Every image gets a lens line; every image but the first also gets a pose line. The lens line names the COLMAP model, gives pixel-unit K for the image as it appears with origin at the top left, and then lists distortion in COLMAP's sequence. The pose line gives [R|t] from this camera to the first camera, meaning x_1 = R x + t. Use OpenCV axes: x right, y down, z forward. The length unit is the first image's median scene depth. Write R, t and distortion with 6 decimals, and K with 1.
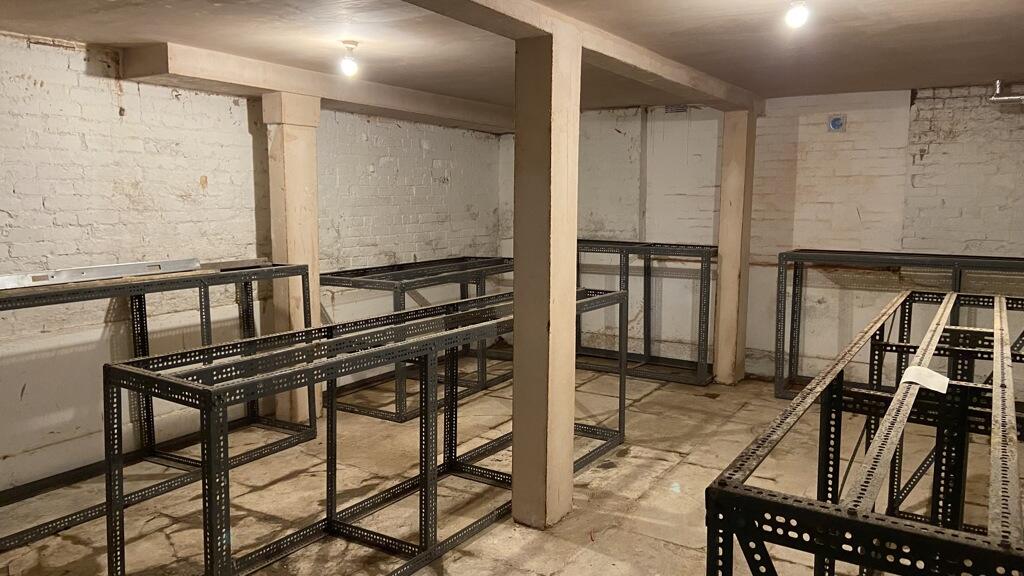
lens RADIAL K [[770.1, 0, 512.9], [0, 770.1, 274.5], [0, 0, 1]] dist [0.075316, -0.071340]
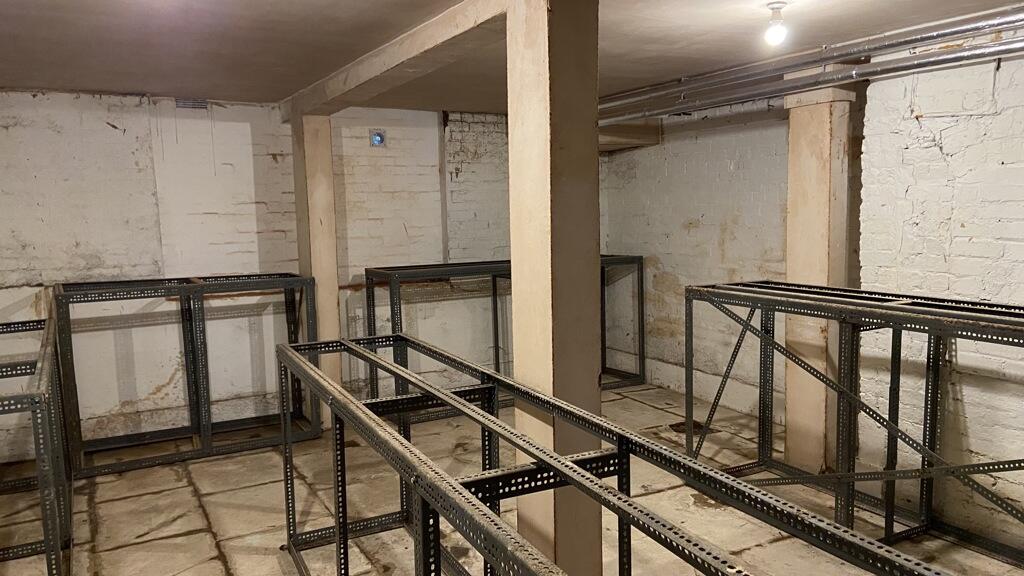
lens RADIAL K [[768.4, 0, 512.0], [0, 768.4, 288.0], [0, 0, 1]] dist [0.082004, -0.078037]
pose [[0.491424, -0.107420, 0.864271, -0.358213], [0.111297, 0.991974, 0.060009, -0.045429], [-0.863780, 0.066701, 0.499435, 0.375870]]
